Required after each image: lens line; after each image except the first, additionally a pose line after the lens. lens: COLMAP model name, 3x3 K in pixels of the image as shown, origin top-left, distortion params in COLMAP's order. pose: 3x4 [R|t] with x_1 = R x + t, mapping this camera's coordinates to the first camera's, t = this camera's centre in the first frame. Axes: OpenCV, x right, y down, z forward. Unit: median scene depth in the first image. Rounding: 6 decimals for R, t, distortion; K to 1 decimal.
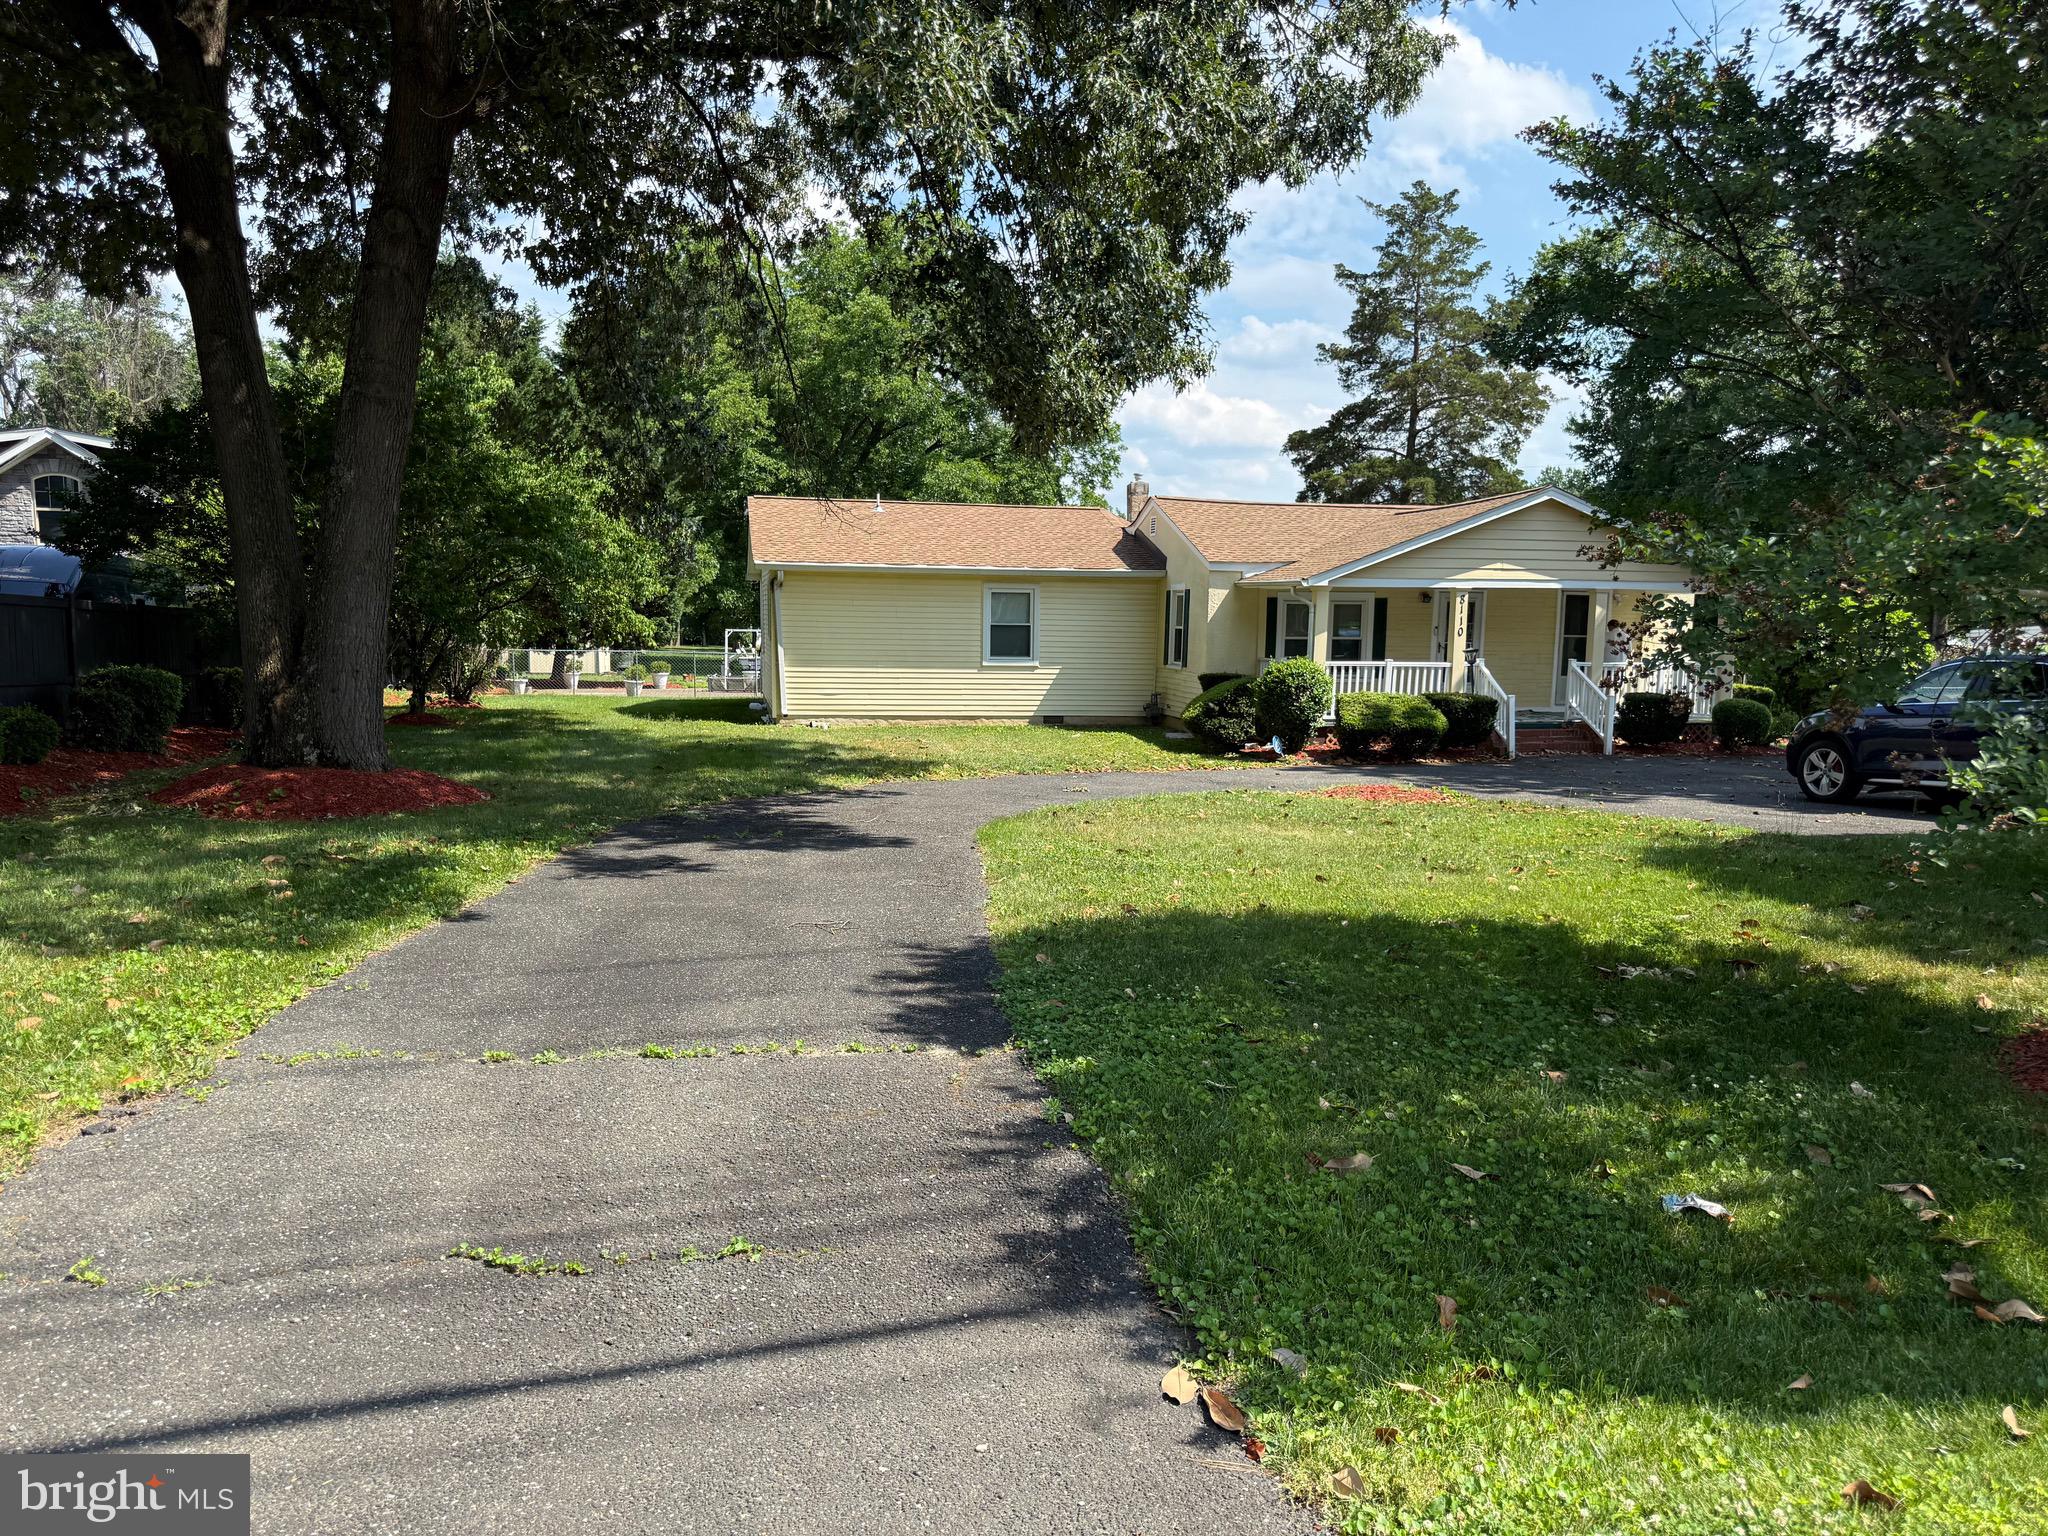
lens RADIAL K [[1443.0, 0, 1020.6], [0, 1443.0, 767.4], [0, 0, 1]] dist [-0.006246, -0.003550]
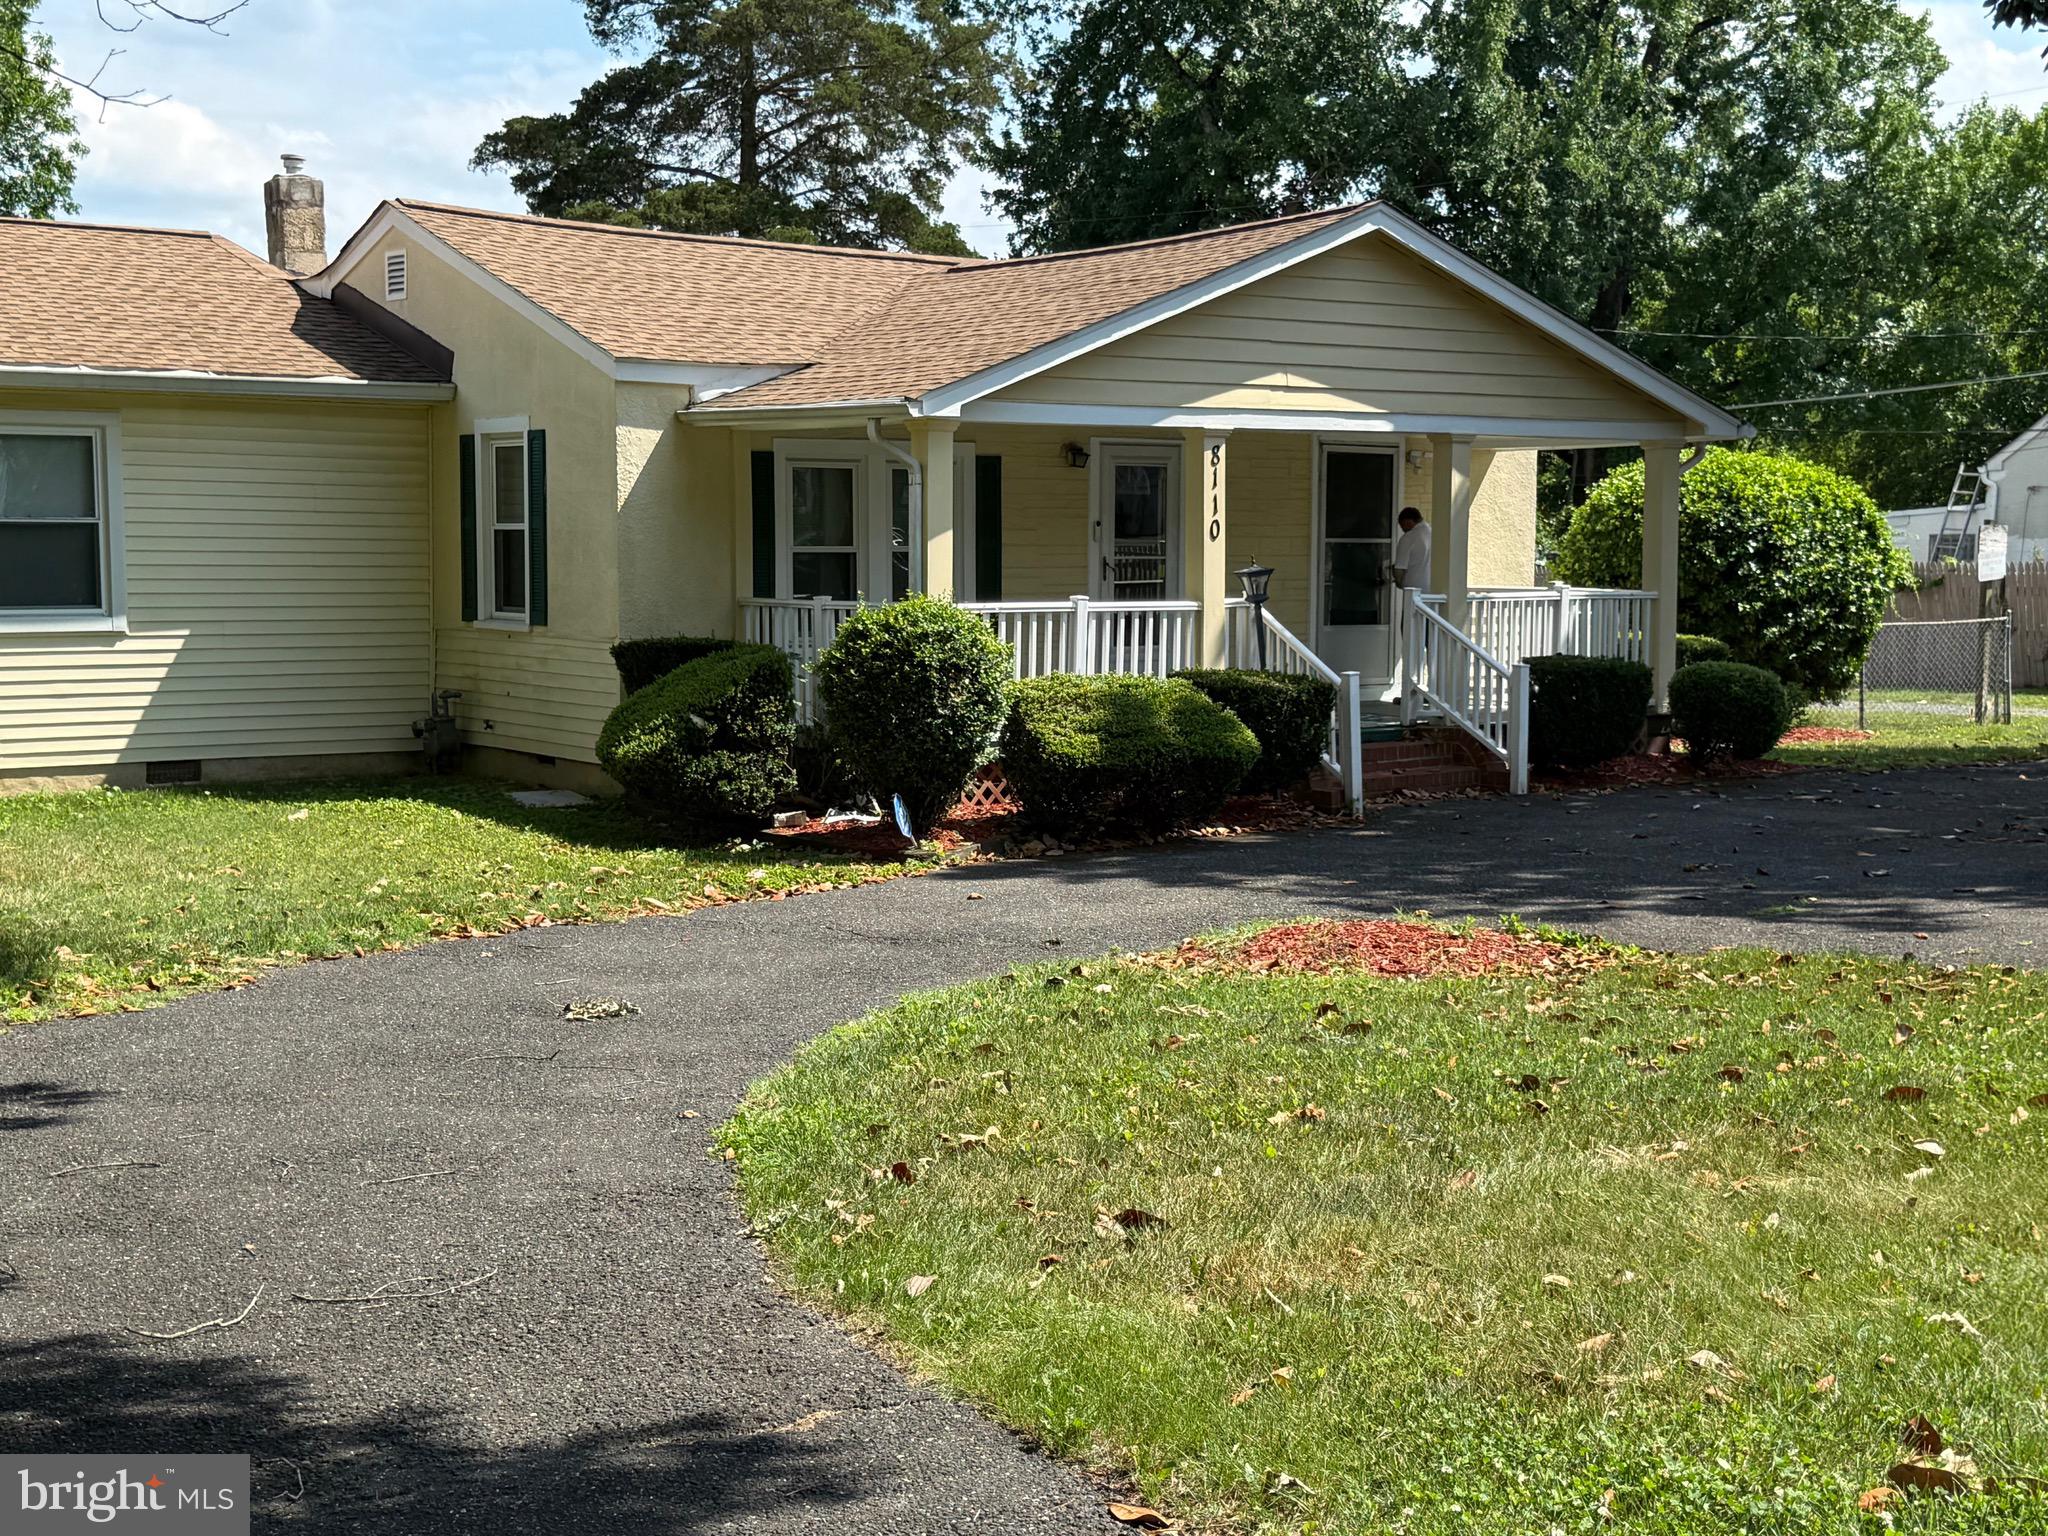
lens RADIAL K [[2596.1, 0, 1026.6], [0, 2596.1, 772.2], [0, 0, 1]] dist [-0.029675, 0.000000]
pose [[0.883087, -0.048253, 0.466722, -0.106619], [0.054153, 0.998532, 0.000772, -0.023148], [-0.466074, 0.024593, 0.884404, 0.317414]]
